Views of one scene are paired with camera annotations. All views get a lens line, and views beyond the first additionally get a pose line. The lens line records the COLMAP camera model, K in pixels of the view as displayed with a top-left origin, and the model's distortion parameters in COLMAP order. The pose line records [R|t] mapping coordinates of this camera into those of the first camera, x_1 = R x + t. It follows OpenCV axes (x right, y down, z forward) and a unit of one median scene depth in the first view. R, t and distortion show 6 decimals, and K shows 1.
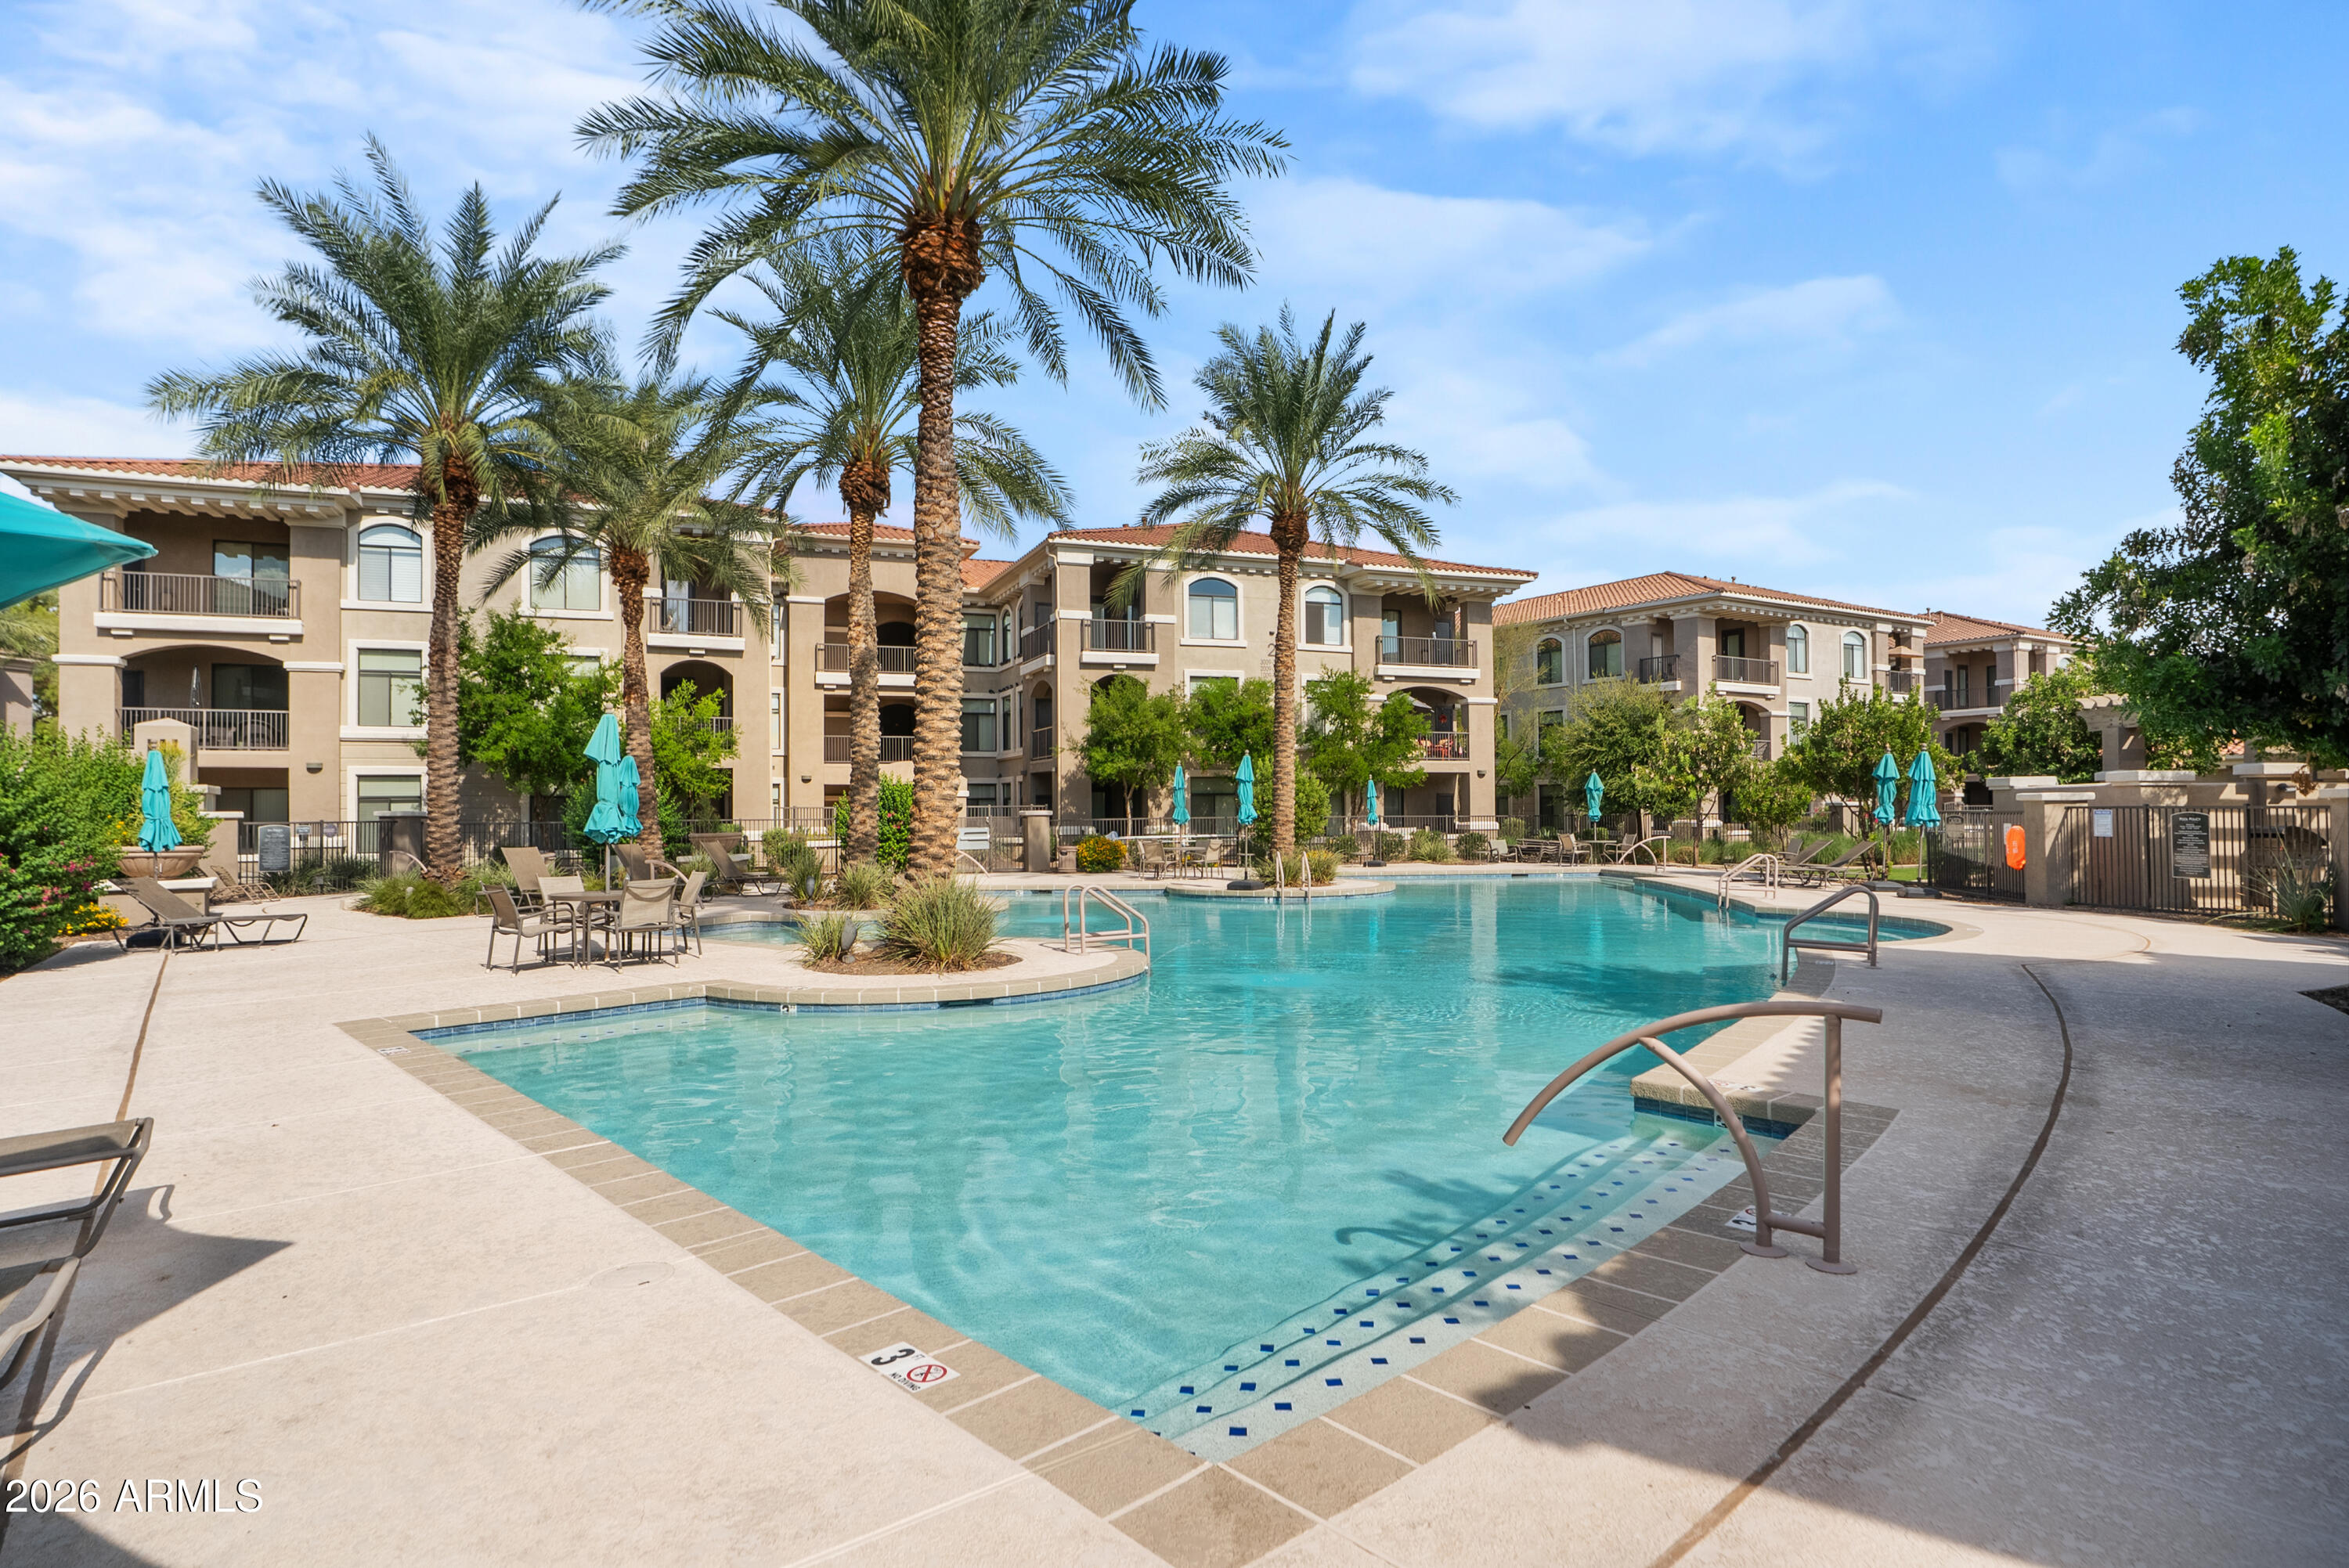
lens RADIAL K [[1251.7, 0, 1180.0], [0, 1251.7, 774.2], [0, 0, 1]] dist [-0.002292, 0.001739]
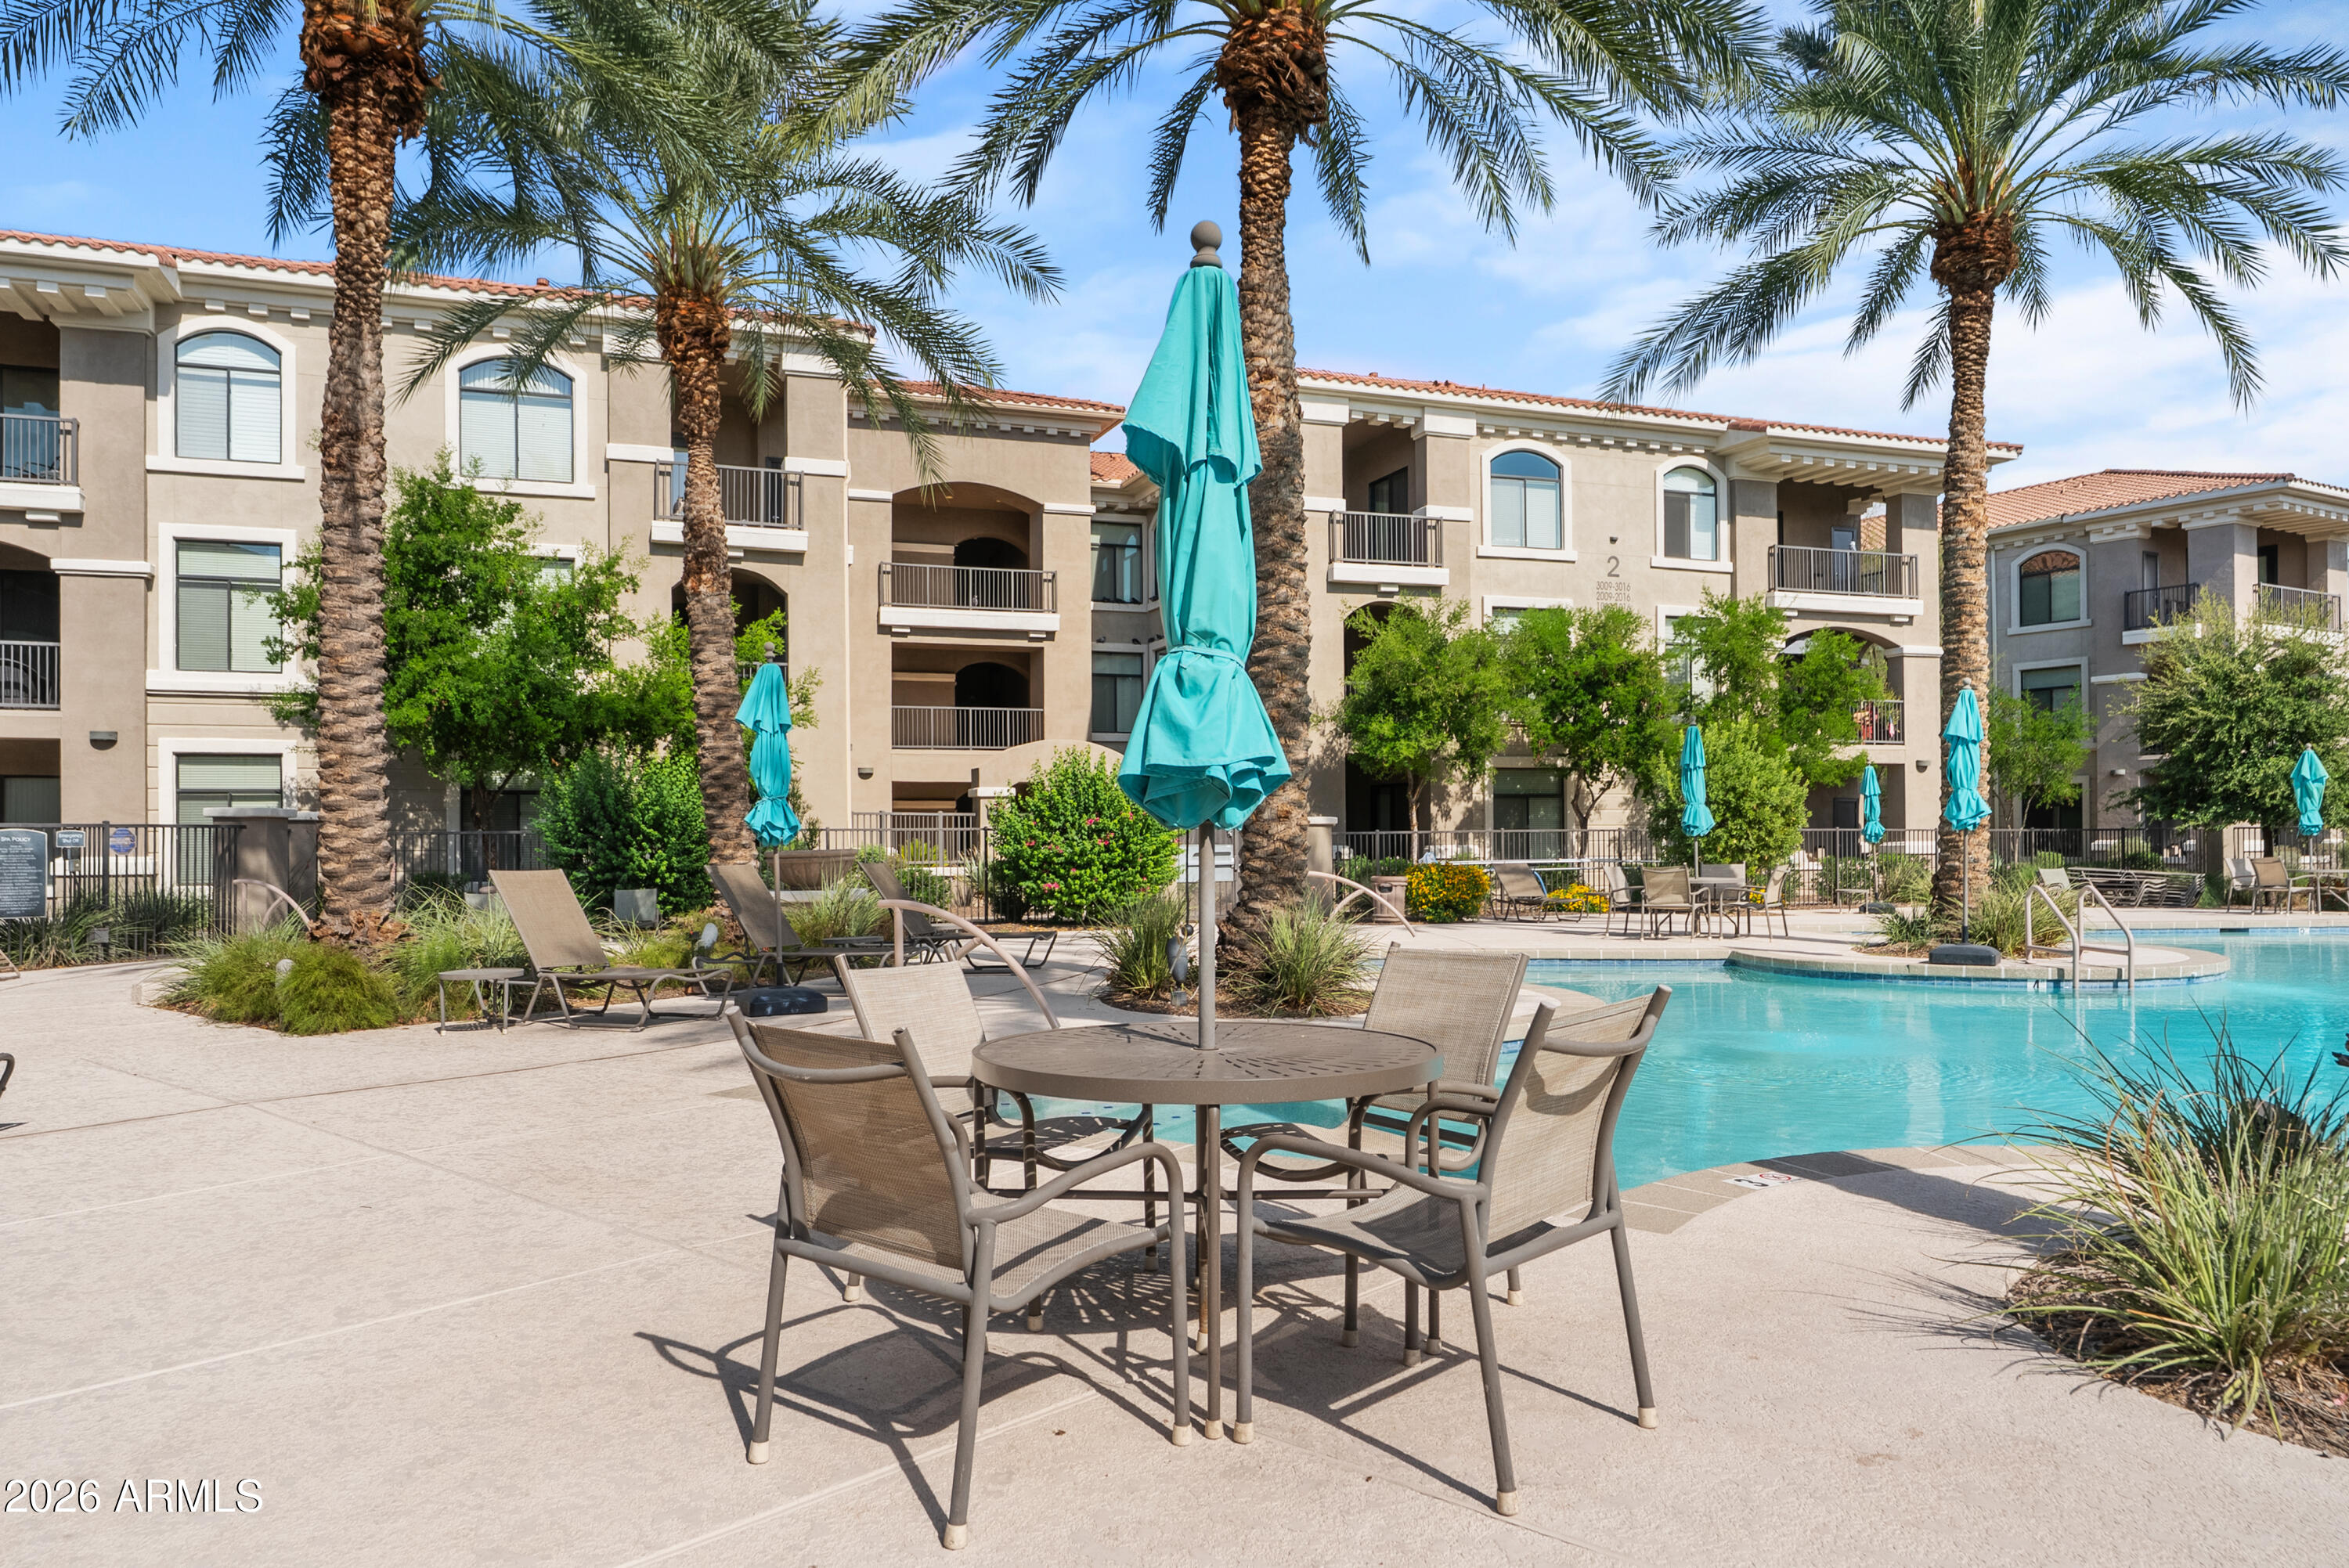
lens RADIAL K [[1567.1, 0, 1167.1], [0, 1567.1, 805.4], [0, 0, 1]] dist [0.008015, -0.005732]
pose [[0.999747, 0.001576, -0.022431, -0.163097], [-0.001368, 0.999956, 0.009268, 0.017018], [0.022445, -0.009234, 0.999705, 0.253611]]
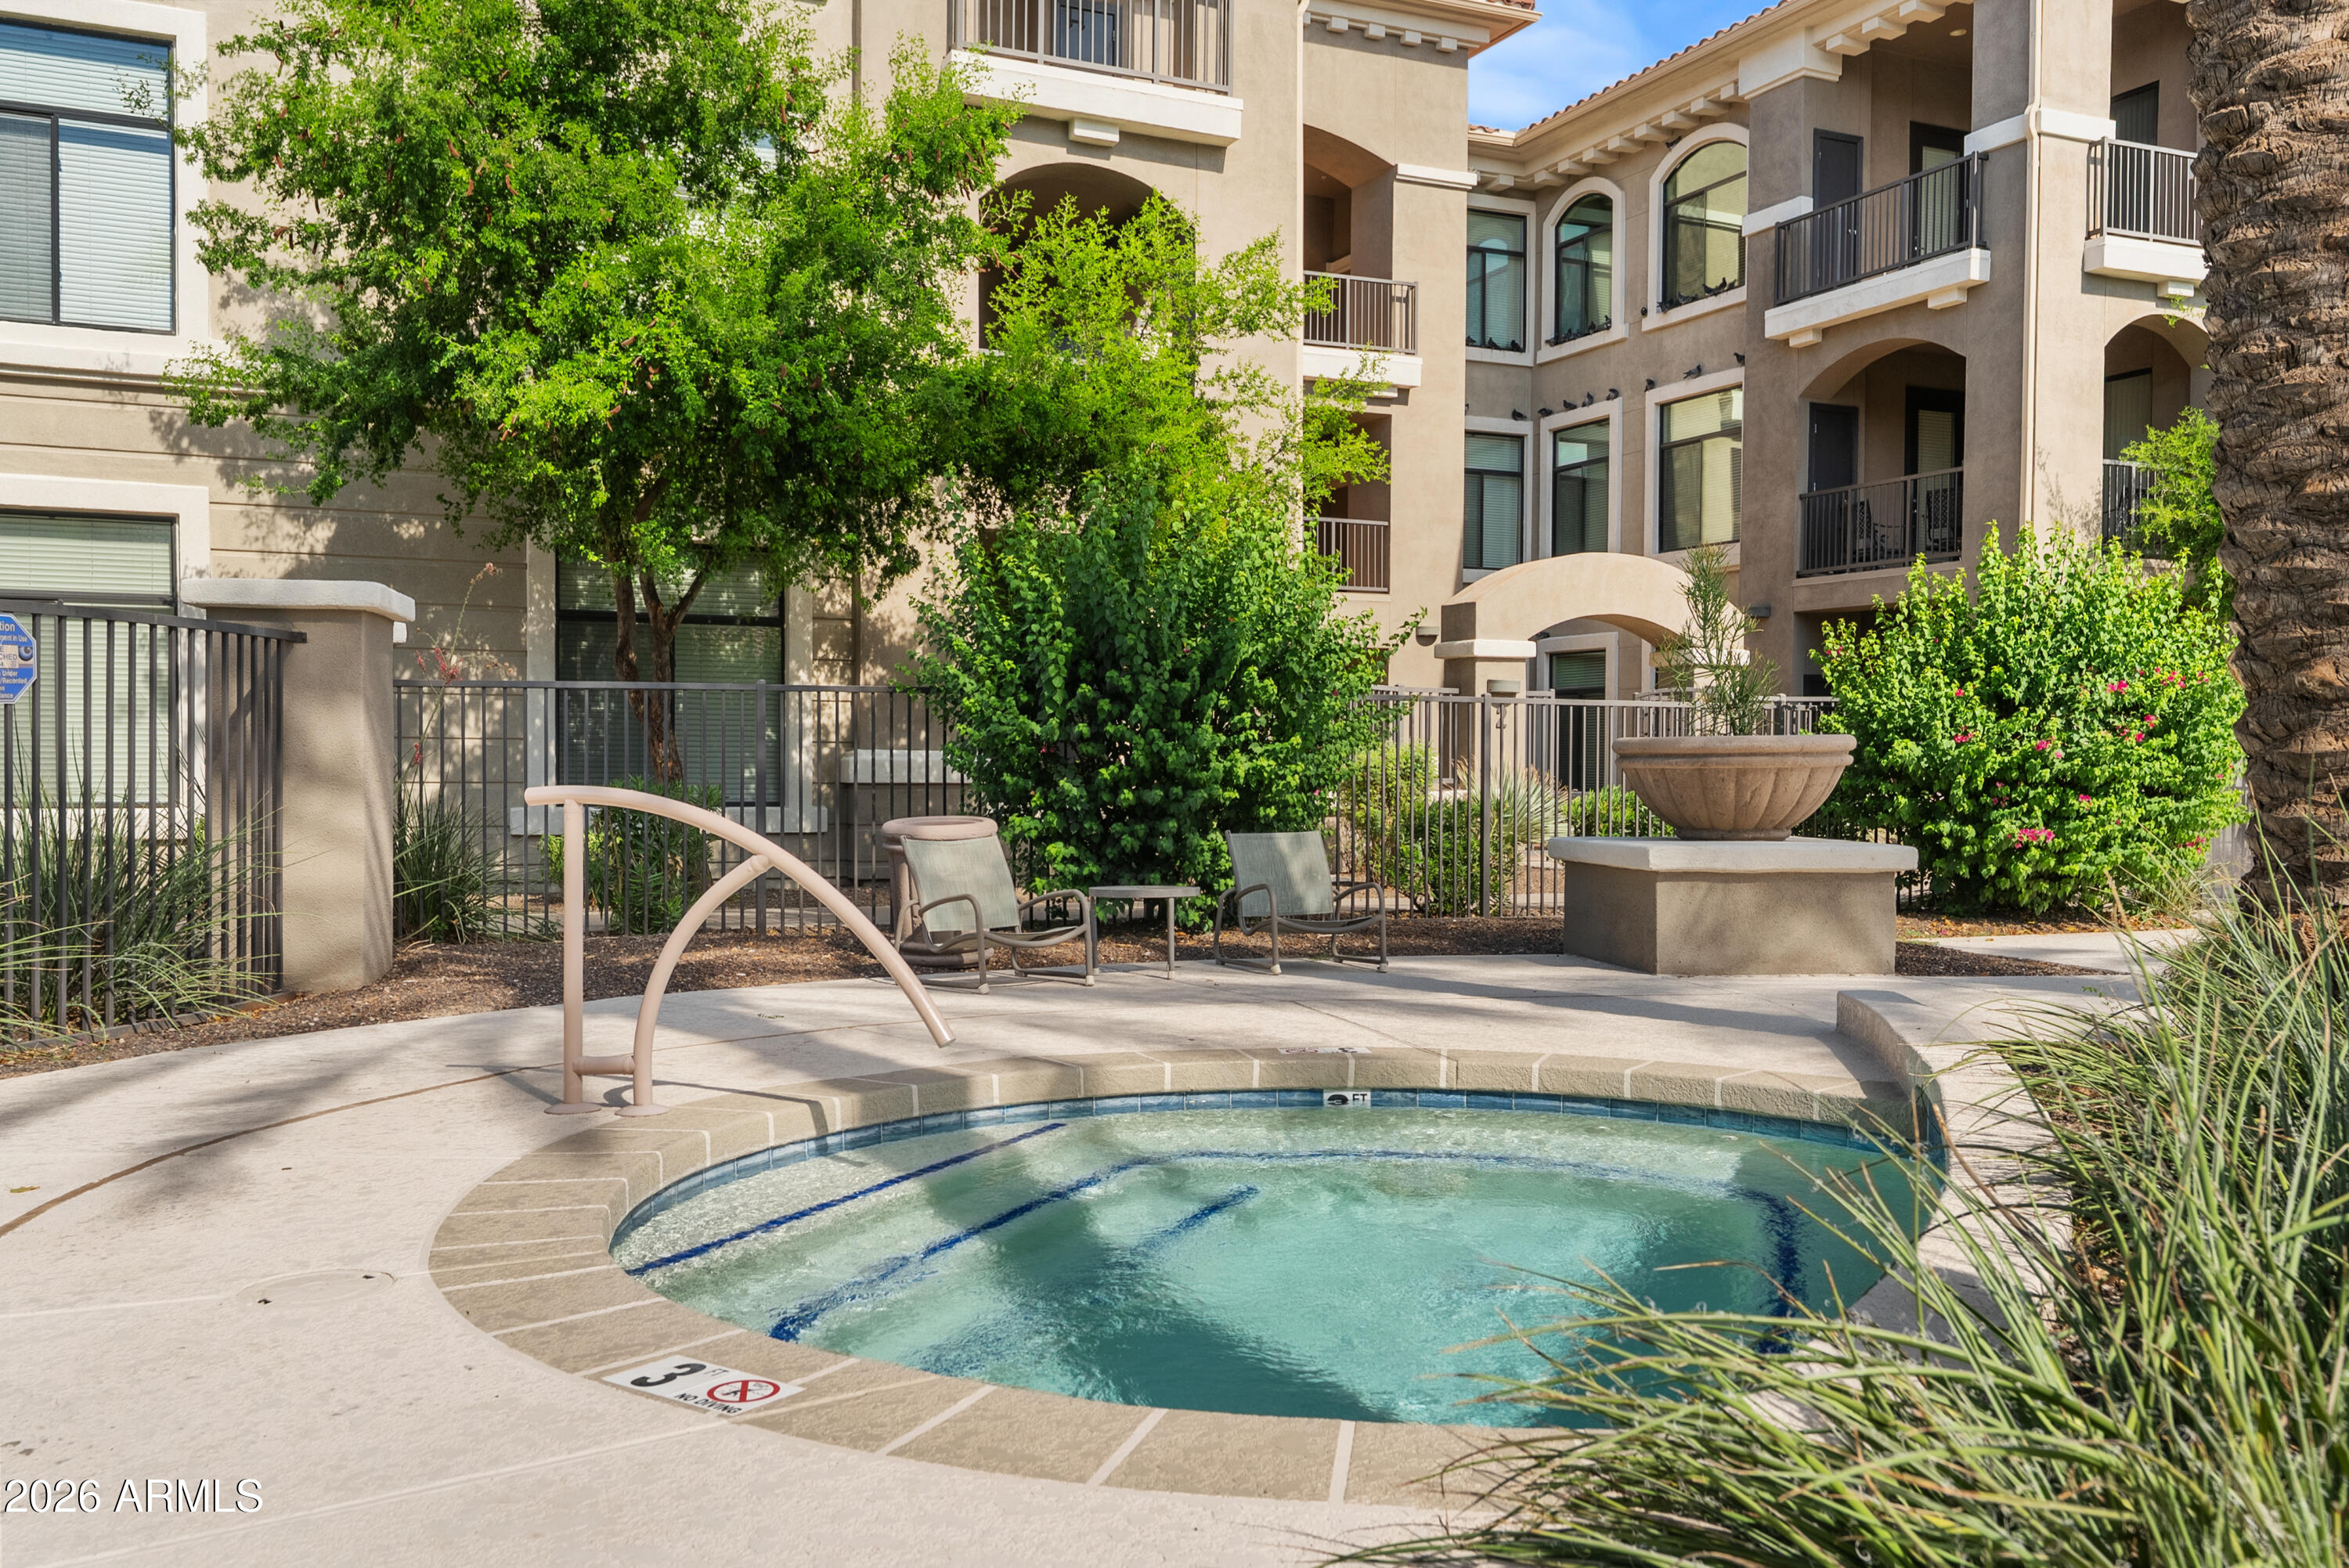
lens RADIAL K [[1998.2, 0, 1163.8], [0, 1998.2, 798.0], [0, 0, 1]] dist [0.004952, 0.007650]
pose [[0.999034, 0.016121, 0.040869, -0.396838], [-0.017954, 0.998831, 0.044876, 0.036477], [-0.040098, -0.045567, 0.998156, 0.541308]]
